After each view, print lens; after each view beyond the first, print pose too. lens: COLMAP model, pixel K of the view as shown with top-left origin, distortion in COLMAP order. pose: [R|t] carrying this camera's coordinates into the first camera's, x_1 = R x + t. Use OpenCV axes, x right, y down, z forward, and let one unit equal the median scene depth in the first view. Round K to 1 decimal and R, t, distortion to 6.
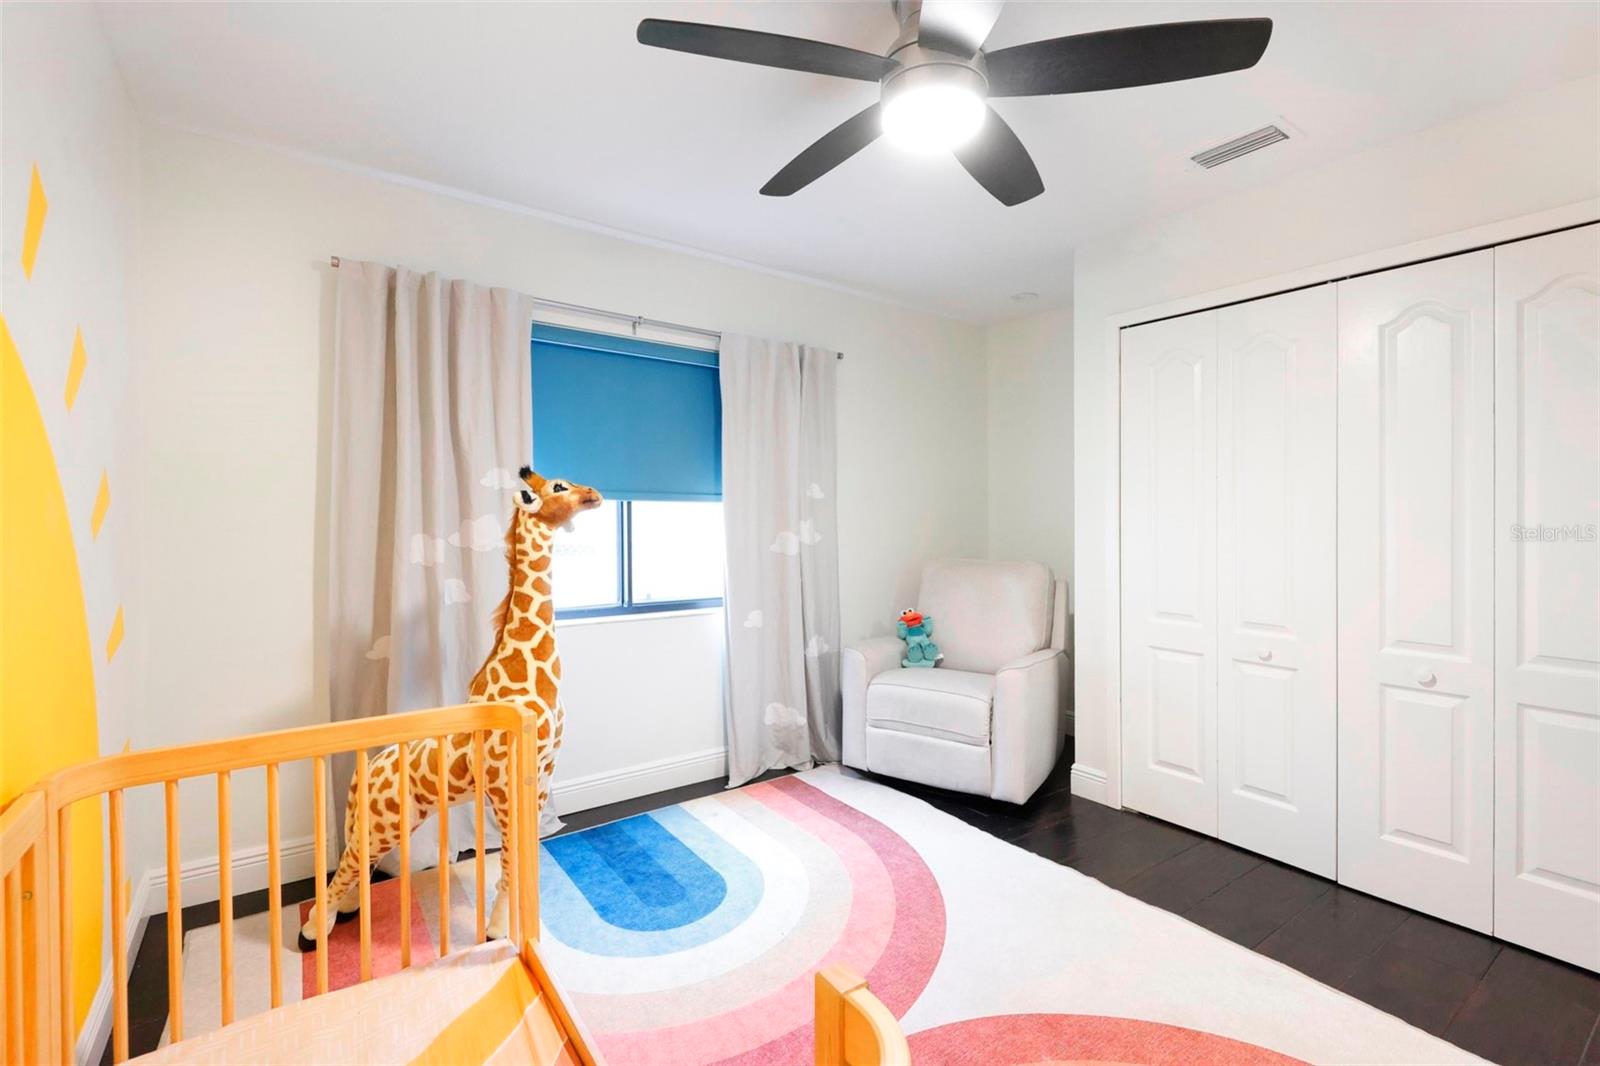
lens RADIAL K [[717.1, 0, 775.5], [0, 717.1, 523.6], [0, 0, 1]] dist [-0.000982, -0.001101]
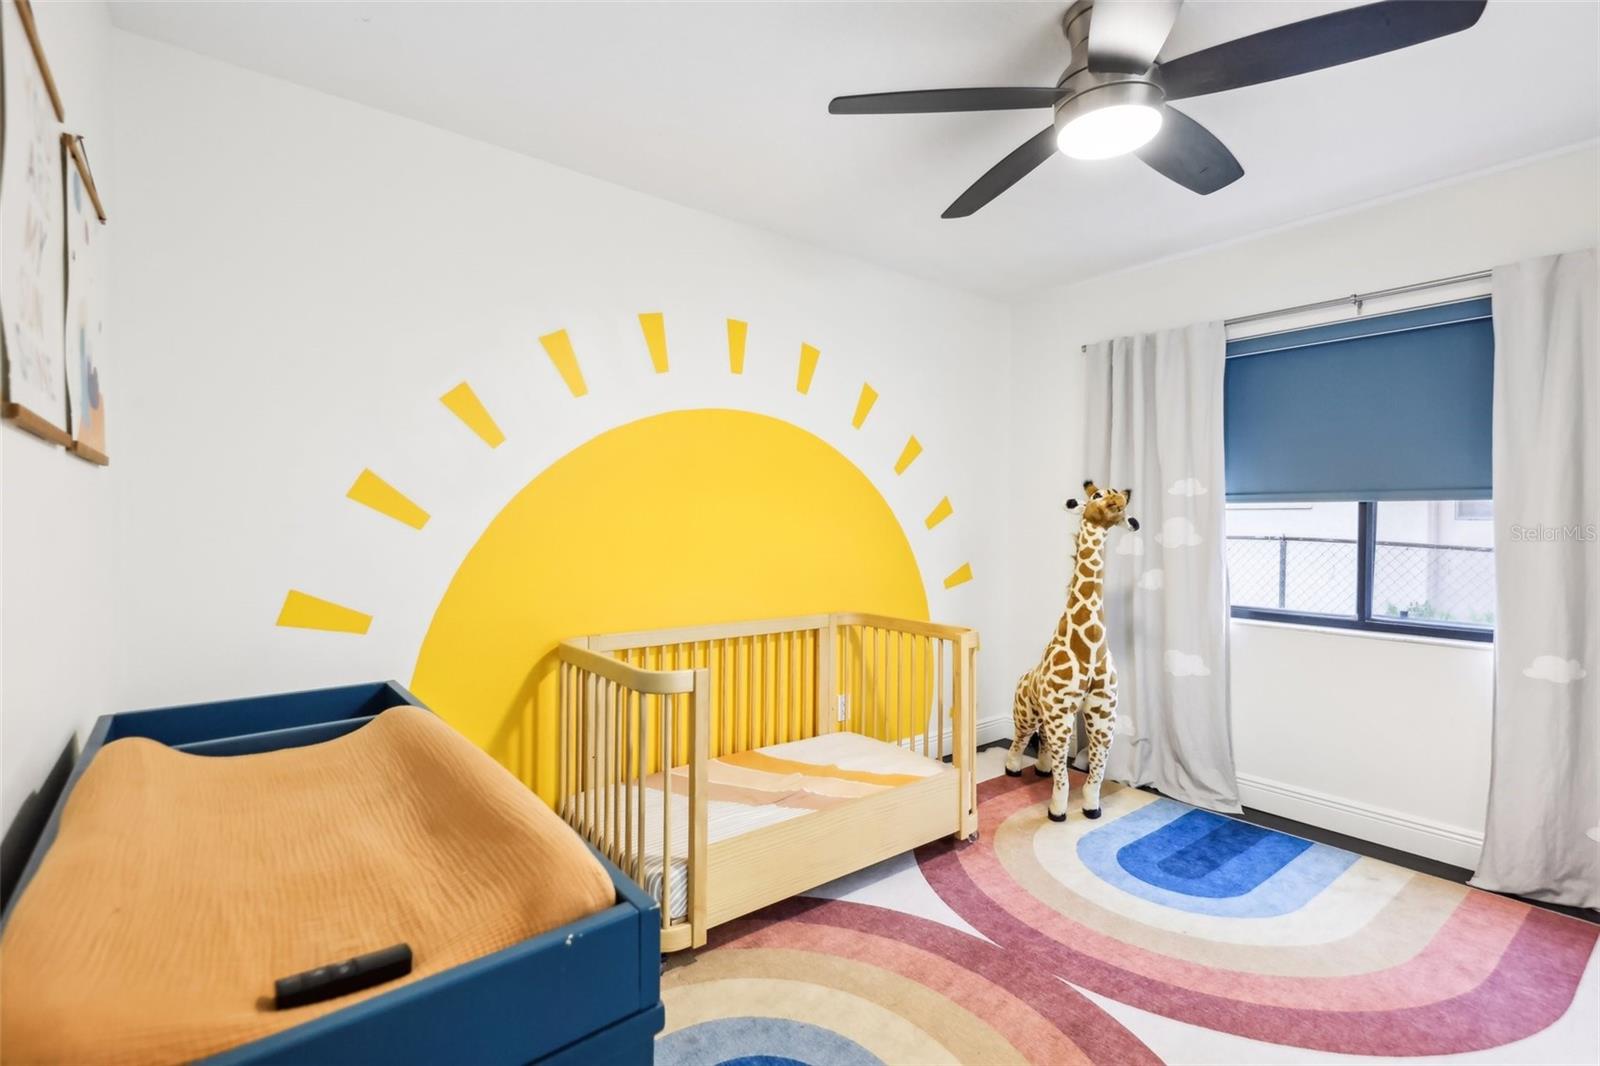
lens RADIAL K [[731.1, 0, 801.5], [0, 731.1, 522.8], [0, 0, 1]] dist [-0.000873, -0.000437]
pose [[0.043771, -0.003449, -0.999036, 0.761589], [-0.015769, 0.999867, -0.004143, 0.010051], [0.998917, 0.015935, 0.043711, 0.311973]]
